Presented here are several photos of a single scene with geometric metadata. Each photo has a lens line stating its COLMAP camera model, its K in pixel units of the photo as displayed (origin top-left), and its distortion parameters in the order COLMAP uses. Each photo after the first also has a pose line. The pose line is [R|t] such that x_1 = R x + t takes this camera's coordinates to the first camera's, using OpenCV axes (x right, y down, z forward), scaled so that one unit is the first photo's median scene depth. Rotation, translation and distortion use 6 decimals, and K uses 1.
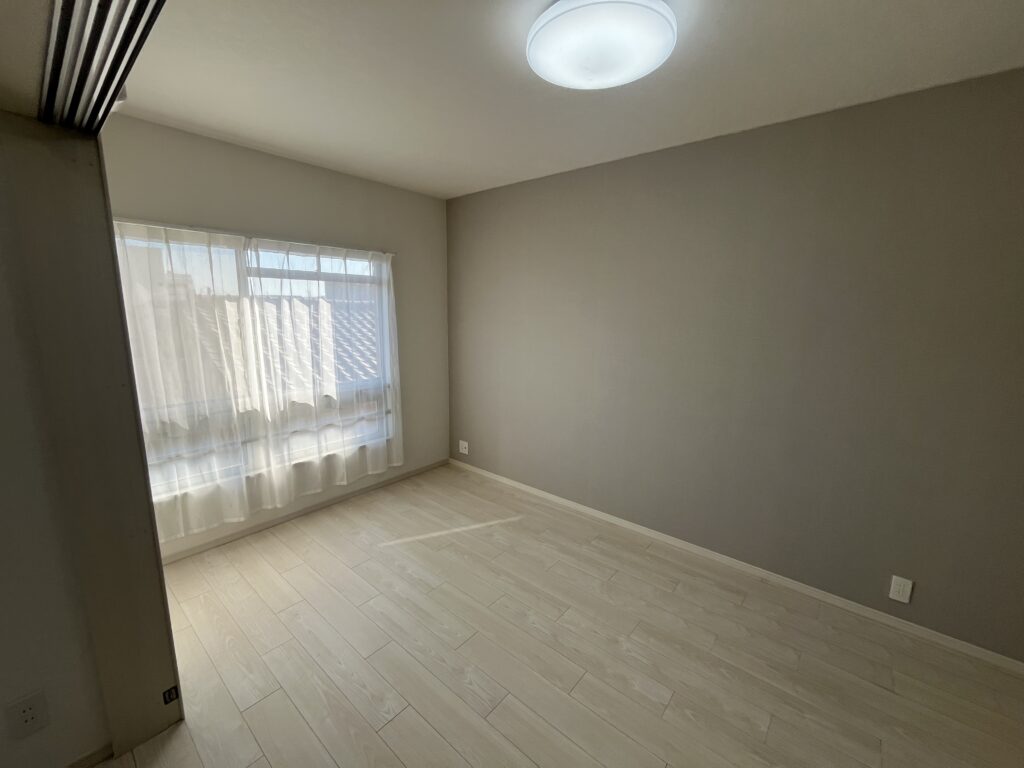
lens RADIAL K [[416.3, 0, 512.0], [0, 416.3, 384.0], [0, 0, 1]] dist [-0.000969, -0.000029]
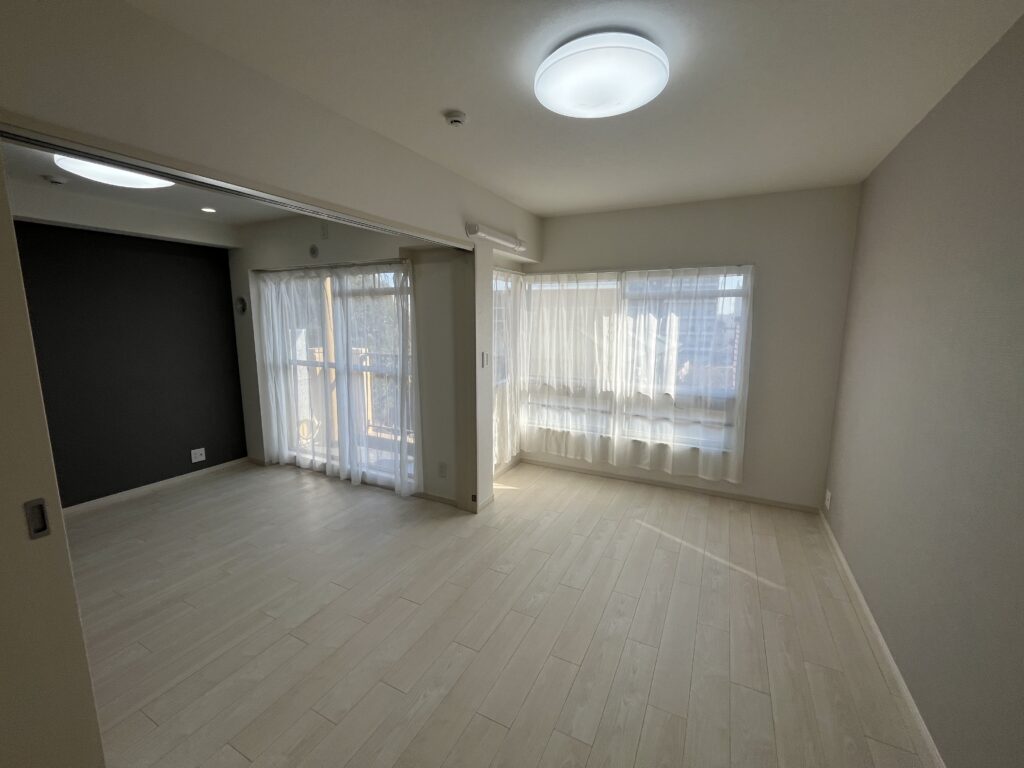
lens RADIAL K [[416.3, 0, 512.0], [0, 416.3, 384.0], [0, 0, 1]] dist [-0.000969, -0.000029]
pose [[0.228539, 0.138590, -0.963620, 0.623987], [-0.175377, 0.979483, 0.099278, -0.041433], [0.957608, 0.146308, 0.248156, 0.288587]]
